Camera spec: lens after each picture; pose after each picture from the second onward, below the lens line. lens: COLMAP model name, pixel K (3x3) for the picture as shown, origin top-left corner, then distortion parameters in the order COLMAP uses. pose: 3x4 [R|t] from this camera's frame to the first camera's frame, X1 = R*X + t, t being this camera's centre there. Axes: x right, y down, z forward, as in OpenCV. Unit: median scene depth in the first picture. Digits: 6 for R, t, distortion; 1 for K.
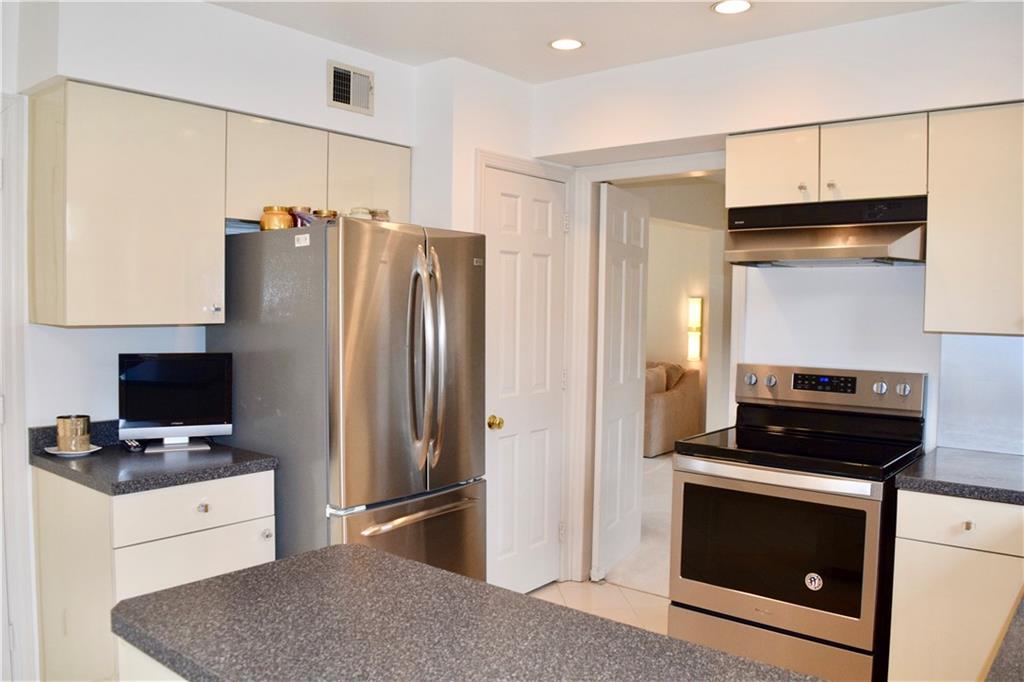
lens RADIAL K [[825.3, 0, 488.9], [0, 825.3, 340.3], [0, 0, 1]] dist [-0.091629, 0.007681]
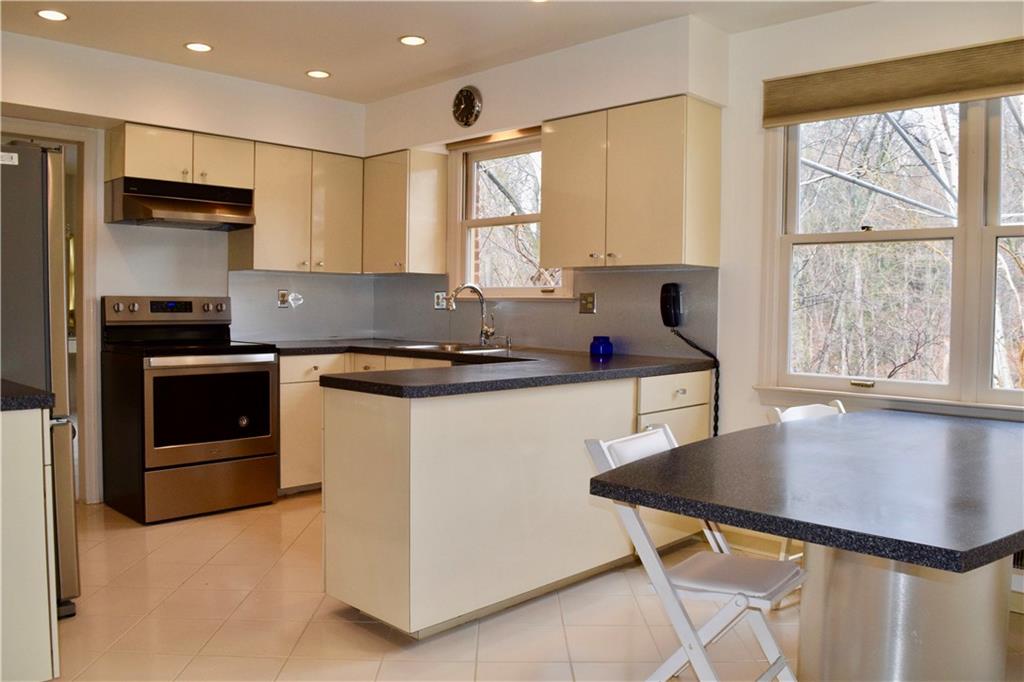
lens RADIAL K [[812.1, 0, 512.0], [0, 812.1, 341.0], [0, 0, 1]] dist [0.051581, 0.002089]
pose [[0.075063, -0.060354, 0.995351, -1.054343], [0.043158, 0.997428, 0.057226, 0.058799], [-0.996244, 0.038661, 0.077474, 0.288718]]
